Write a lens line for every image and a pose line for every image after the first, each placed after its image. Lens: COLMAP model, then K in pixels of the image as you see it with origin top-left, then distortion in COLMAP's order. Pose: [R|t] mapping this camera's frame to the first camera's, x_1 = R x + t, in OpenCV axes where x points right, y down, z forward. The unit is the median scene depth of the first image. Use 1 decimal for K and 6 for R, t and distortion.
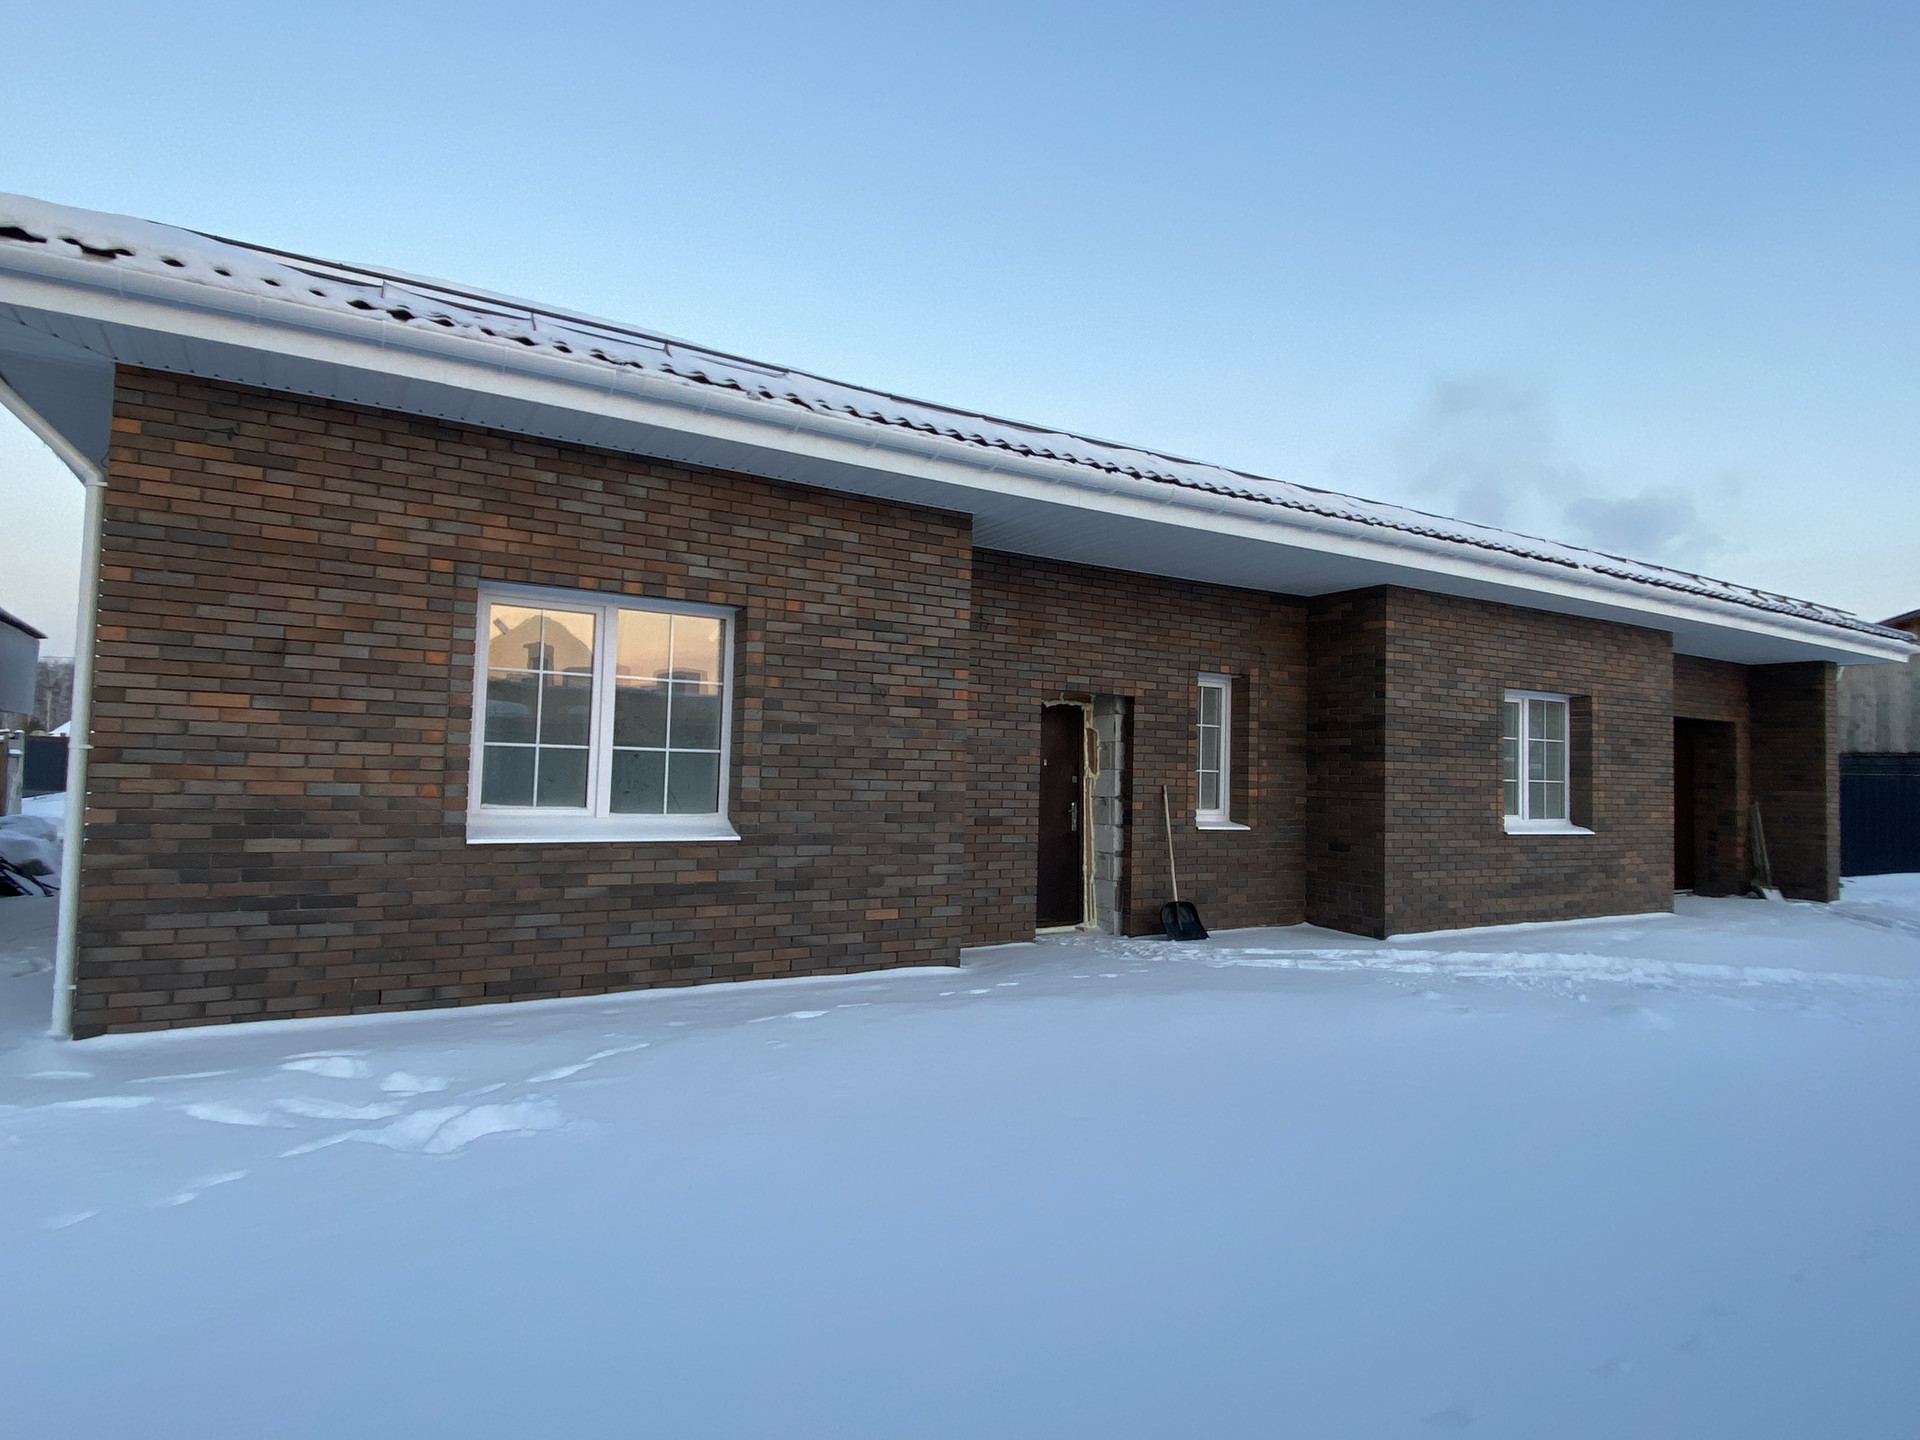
lens RADIAL K [[1072.4, 0, 960.0], [0, 1072.4, 732.2], [0, 0, 1]] dist [0.102894, -0.128838]
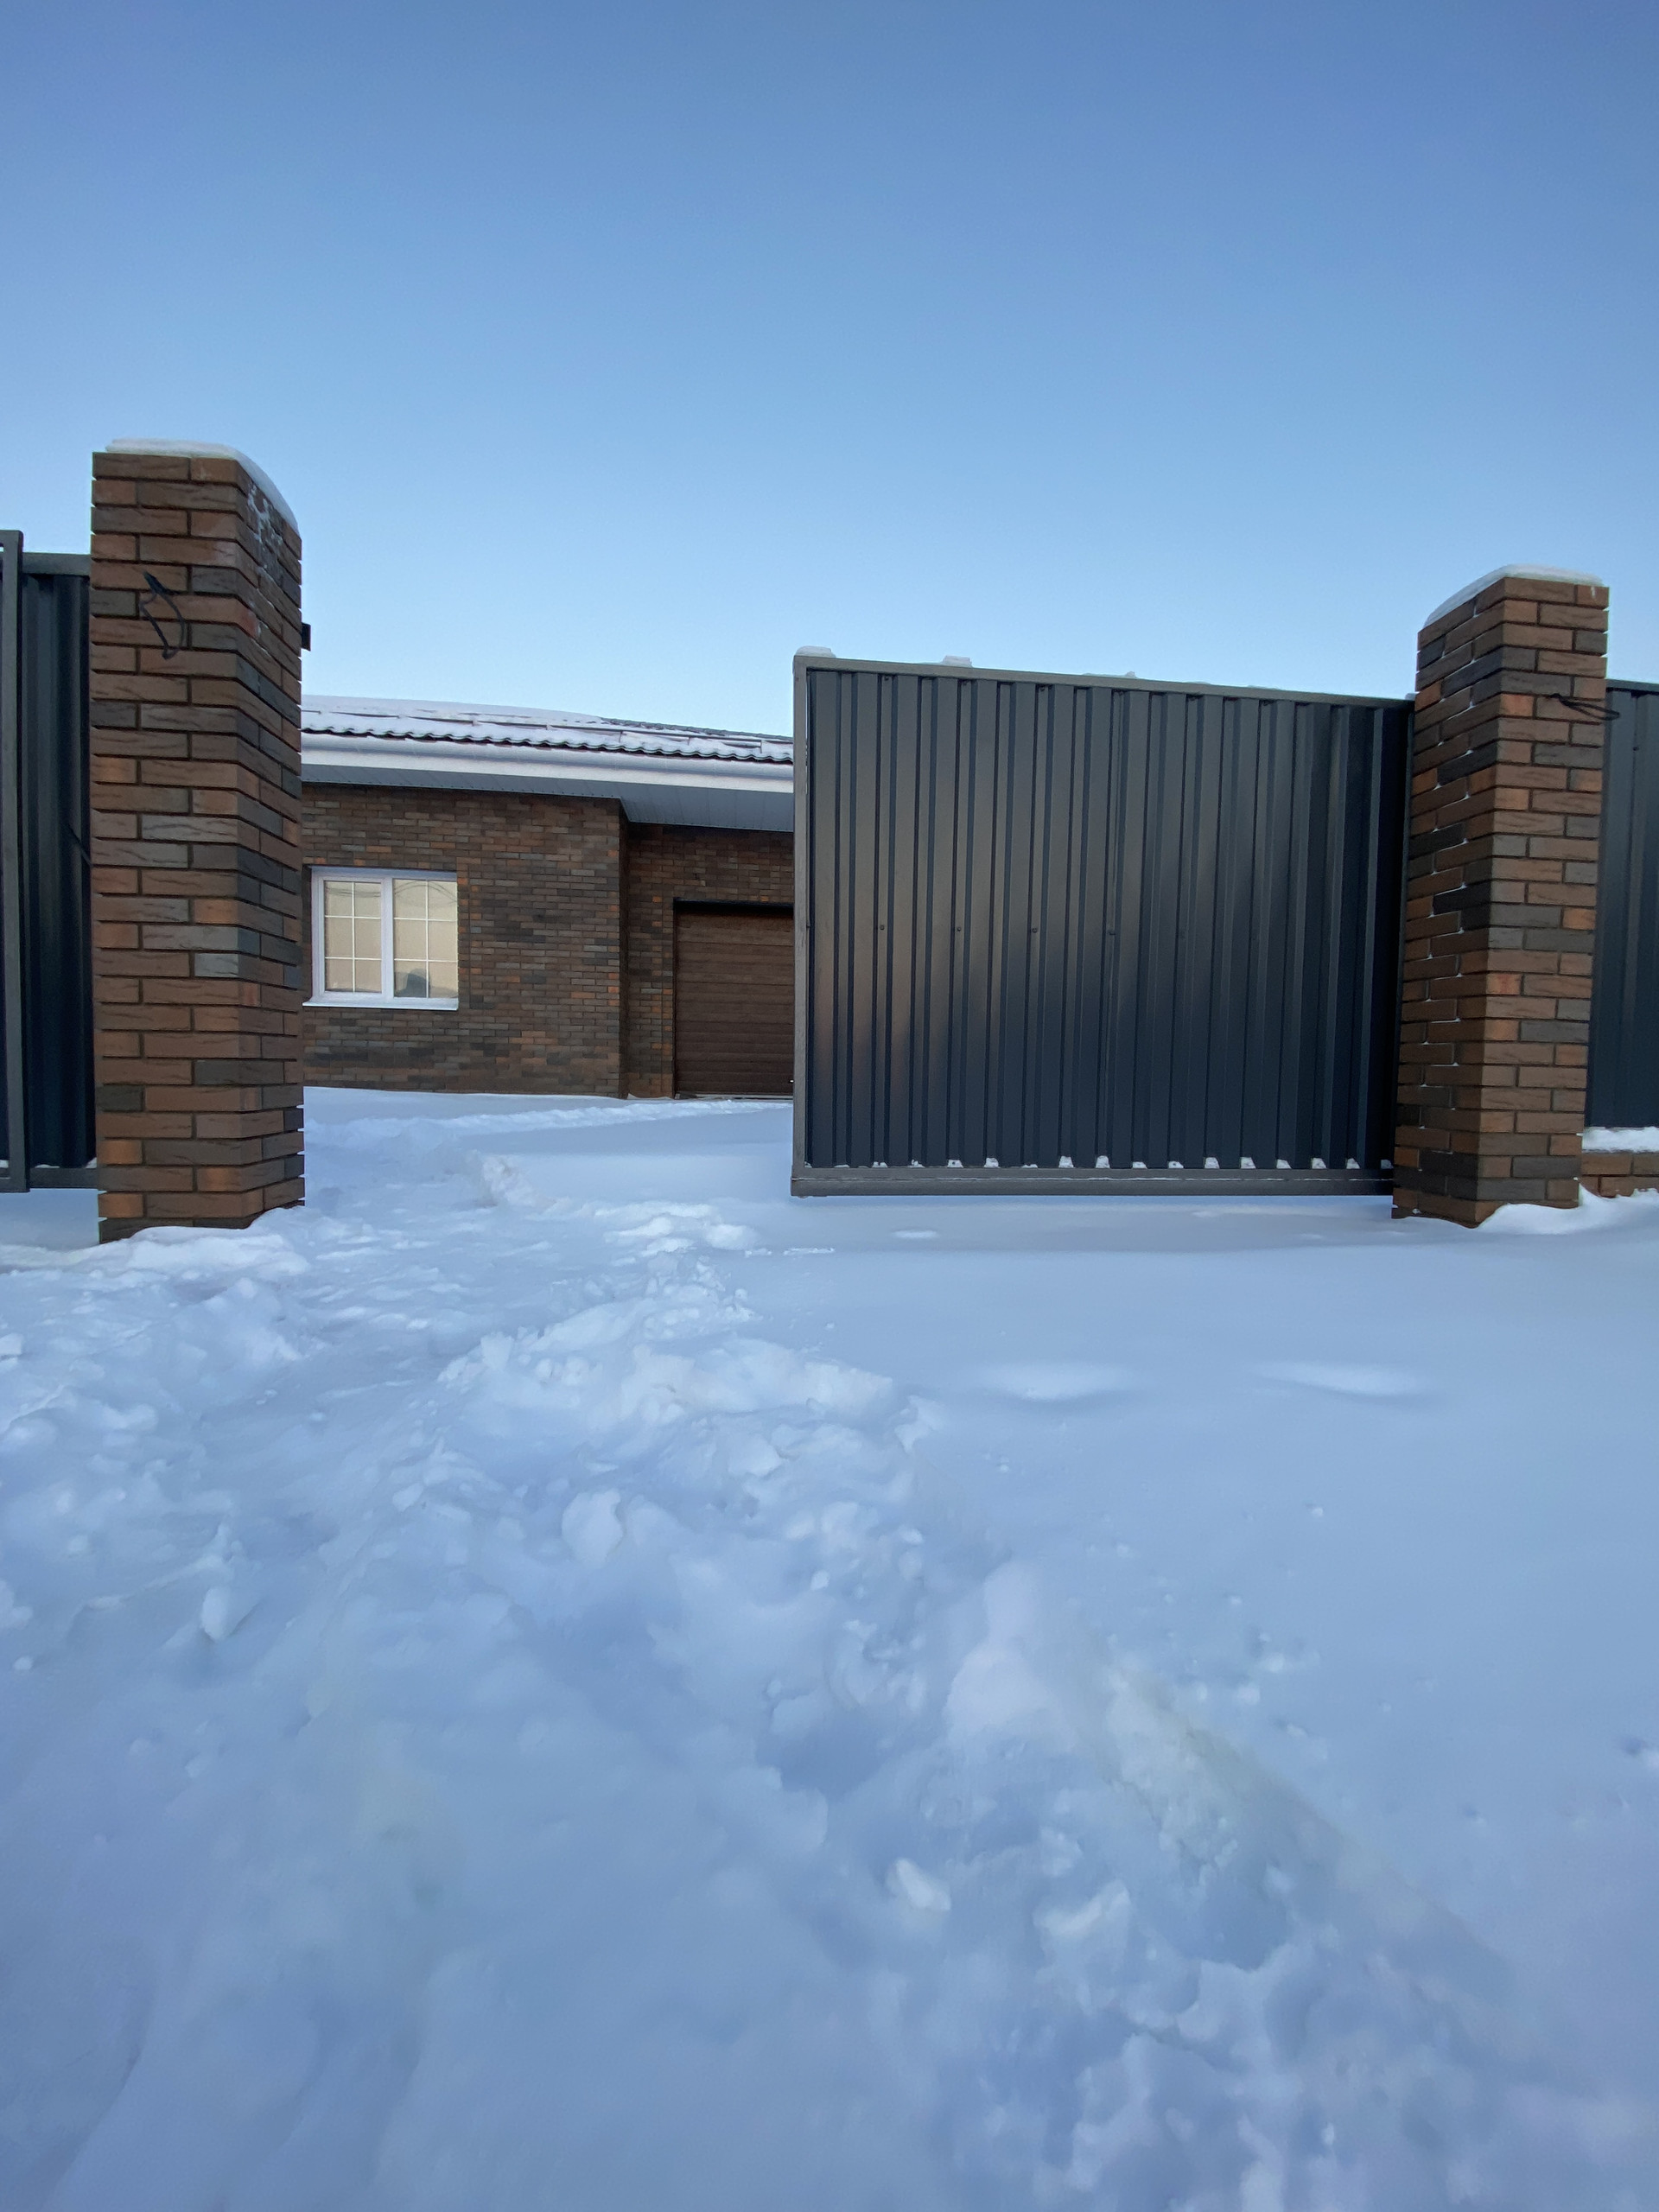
lens RADIAL K [[896.5, 0, 835.3], [0, 896.5, 1113.5], [0, 0, 1]] dist [0.066186, -0.049537]
pose [[0.911771, 0.011103, -0.410549, 2.036865], [0.020153, 0.997221, 0.071727, 0.221800], [0.410204, -0.073672, 0.909013, 0.627208]]
